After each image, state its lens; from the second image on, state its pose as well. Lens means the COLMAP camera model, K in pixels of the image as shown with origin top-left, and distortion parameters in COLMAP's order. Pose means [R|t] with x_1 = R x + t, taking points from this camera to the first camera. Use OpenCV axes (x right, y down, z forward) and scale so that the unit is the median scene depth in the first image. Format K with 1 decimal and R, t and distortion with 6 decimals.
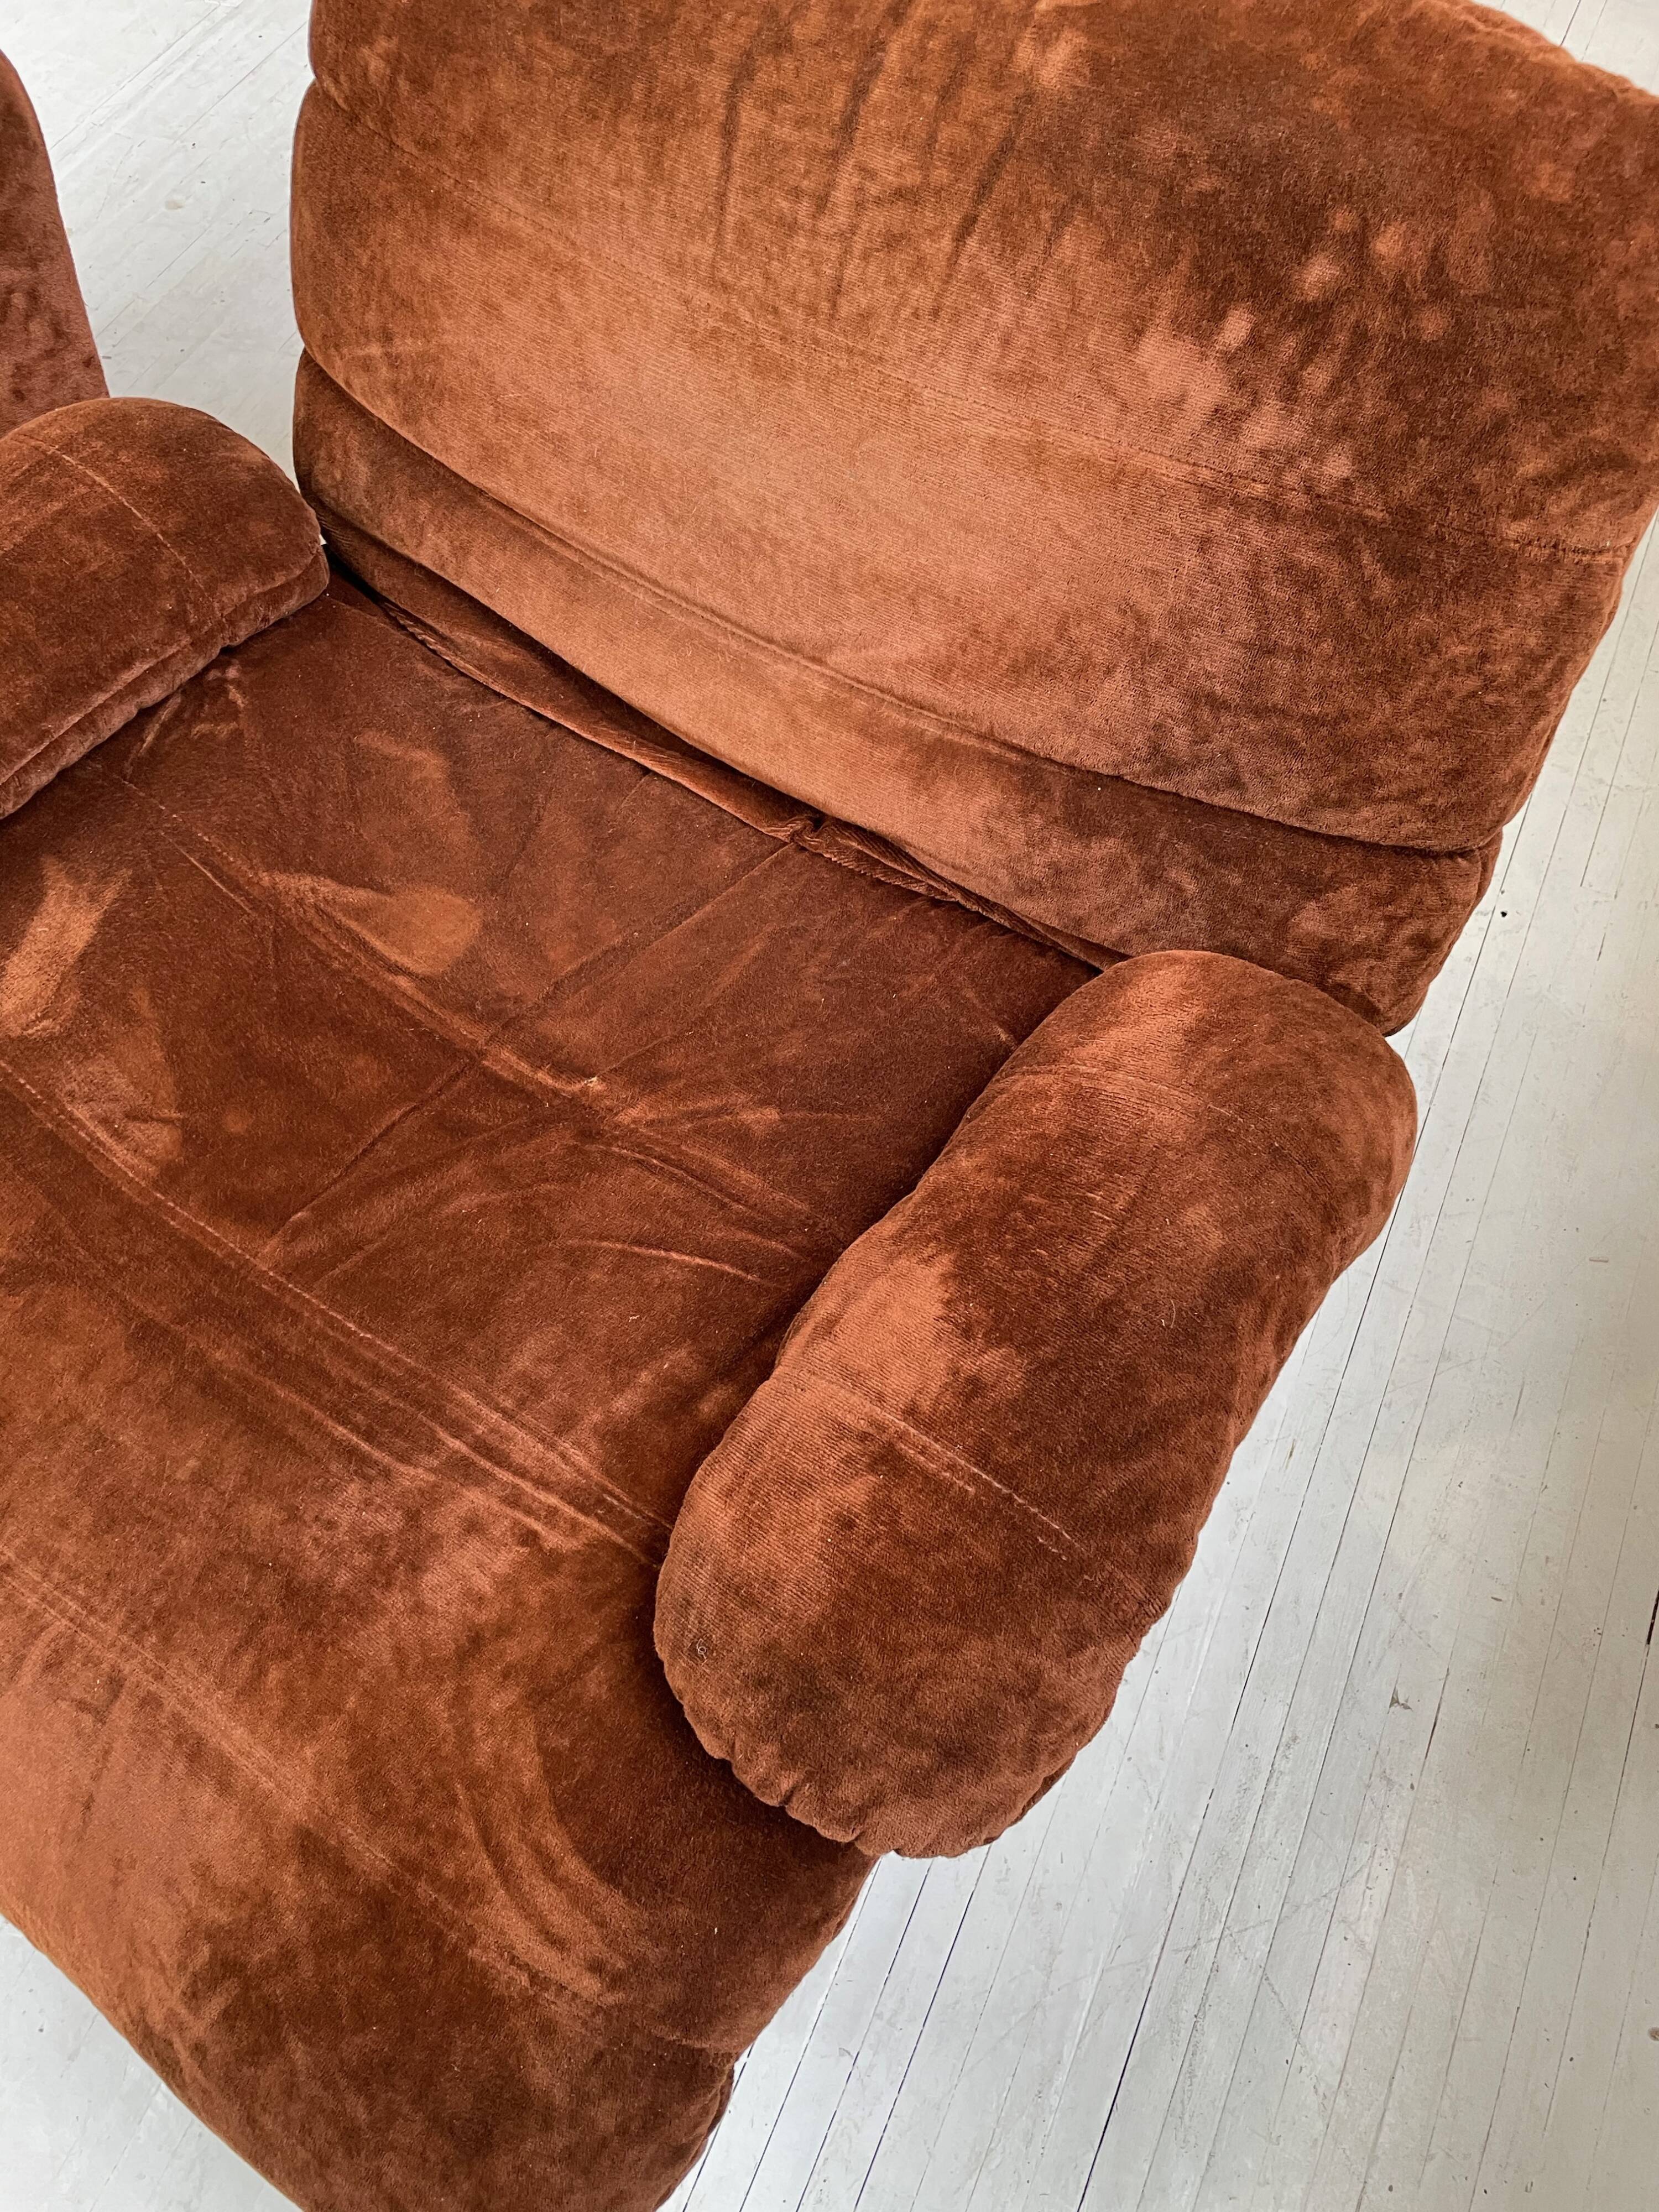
lens RADIAL K [[1688.2, 0, 825.5], [0, 1688.2, 1092.0], [0, 0, 1]] dist [0.080345, -0.116135]
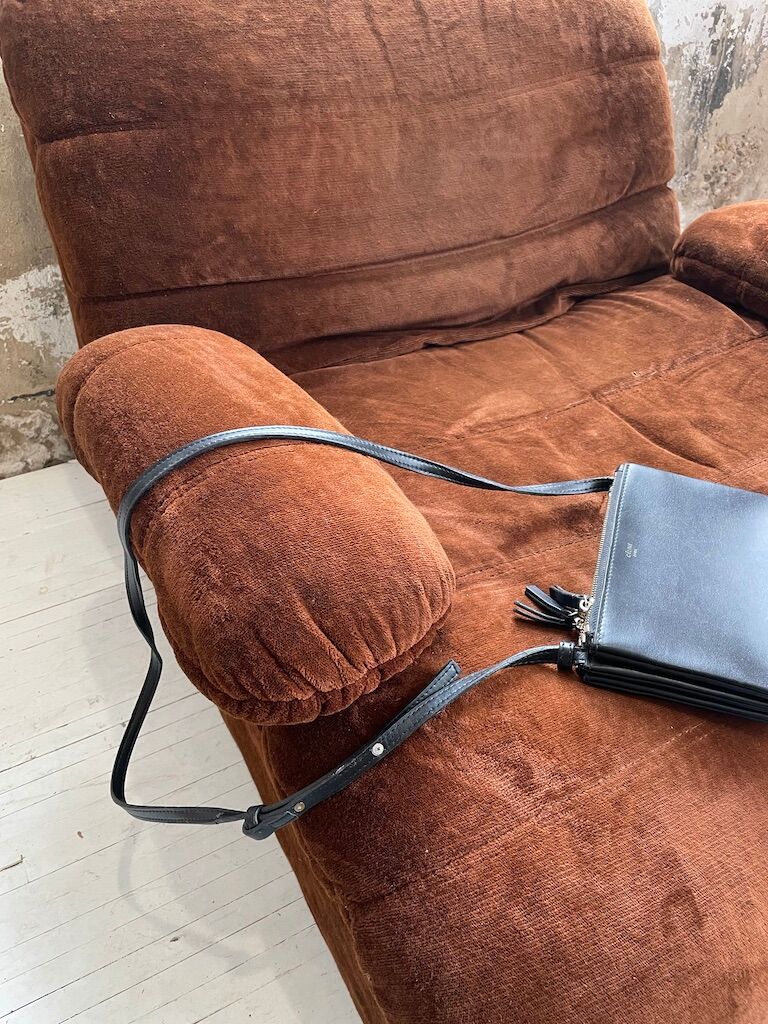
lens RADIAL K [[781.5, 0, 382.2], [0, 781.5, 505.5], [0, 0, 1]] dist [0.080345, -0.116135]
pose [[0.455037, -0.523618, 0.720254, -1.059788], [0.767222, 0.641111, -0.018629, -0.145079], [-0.452008, 0.561071, 0.693461, 0.614603]]
